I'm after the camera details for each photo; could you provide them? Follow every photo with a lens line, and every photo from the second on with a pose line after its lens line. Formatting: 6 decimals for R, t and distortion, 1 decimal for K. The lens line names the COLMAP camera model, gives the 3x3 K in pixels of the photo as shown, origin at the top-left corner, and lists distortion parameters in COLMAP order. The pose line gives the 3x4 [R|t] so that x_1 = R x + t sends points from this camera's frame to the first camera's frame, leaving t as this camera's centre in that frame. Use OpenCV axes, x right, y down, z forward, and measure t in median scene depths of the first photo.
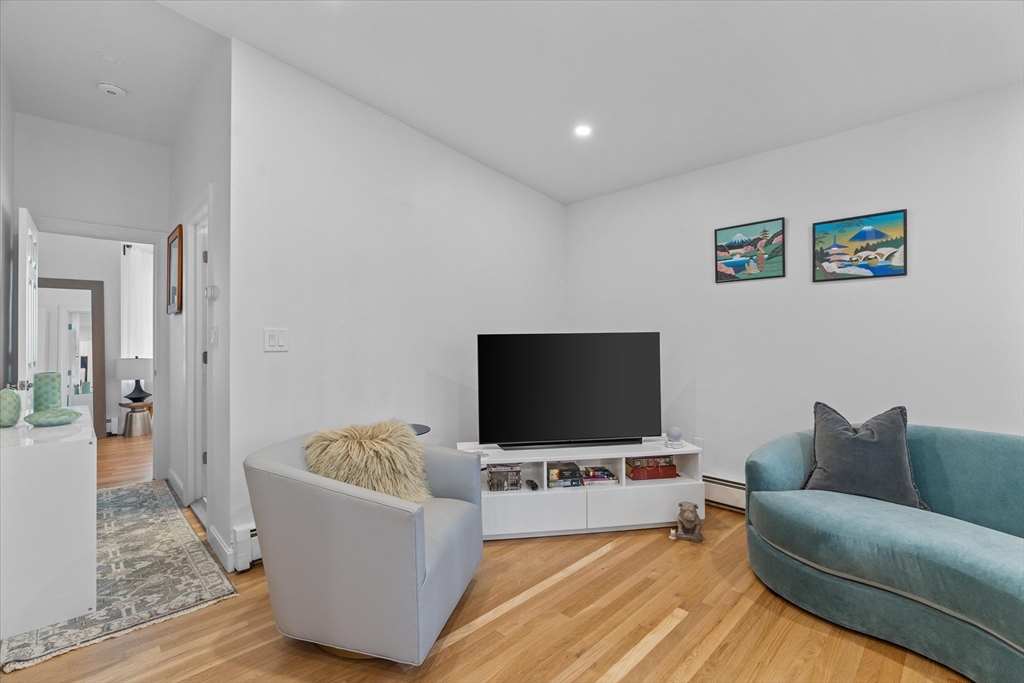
lens RADIAL K [[454.8, 0, 509.2], [0, 454.8, 339.0], [0, 0, 1]] dist [-0.018280, 0.007136]
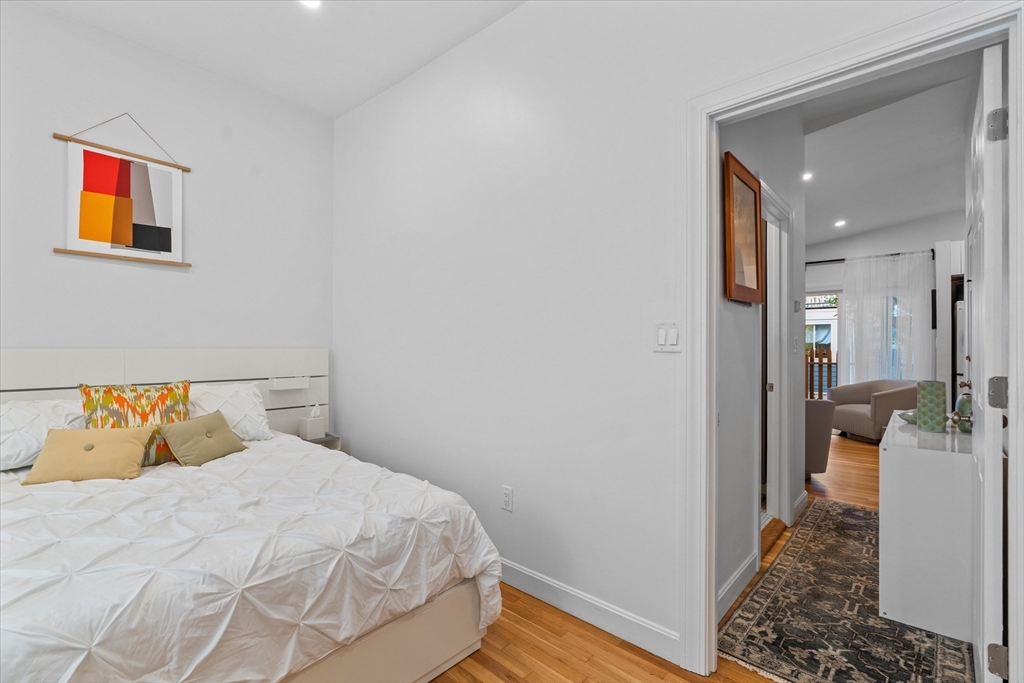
lens RADIAL K [[454.8, 0, 509.2], [0, 454.8, 339.0], [0, 0, 1]] dist [-0.018280, 0.007136]
pose [[-0.055928, 0.006774, 0.998412, -1.659392], [-0.004823, 0.999963, -0.007054, -0.003379], [-0.998423, -0.005210, -0.055893, 1.673021]]
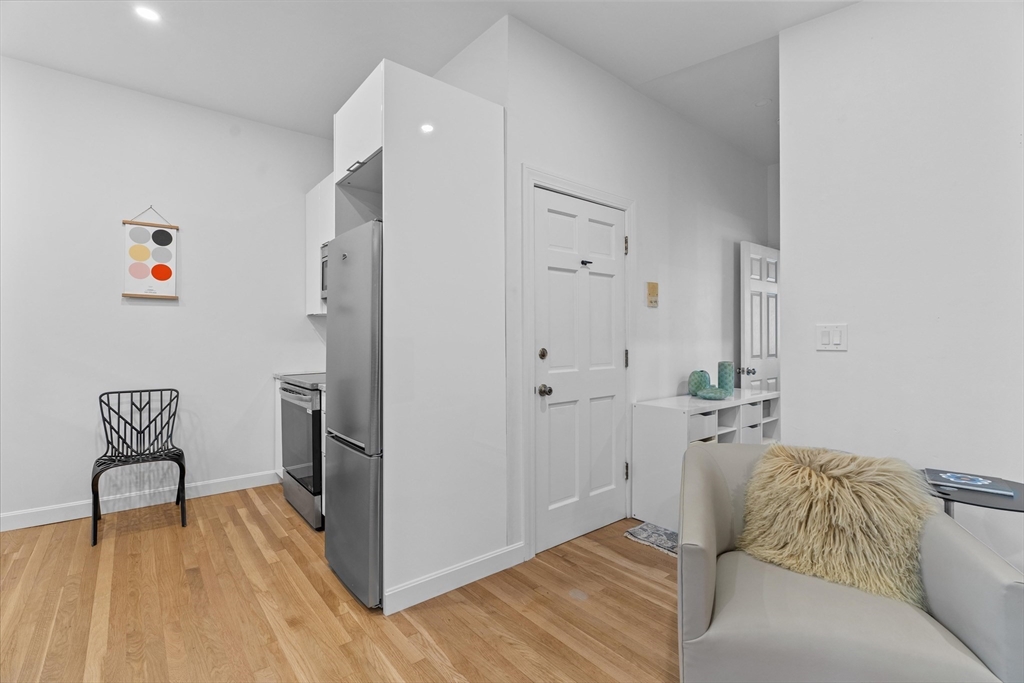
lens RADIAL K [[454.8, 0, 509.2], [0, 454.8, 339.0], [0, 0, 1]] dist [-0.018280, 0.007136]
pose [[-0.100204, 0.001035, -0.994966, 0.346245], [0.003894, 0.999992, 0.000648, 0.001855], [0.994959, -0.003809, -0.100207, 0.418030]]
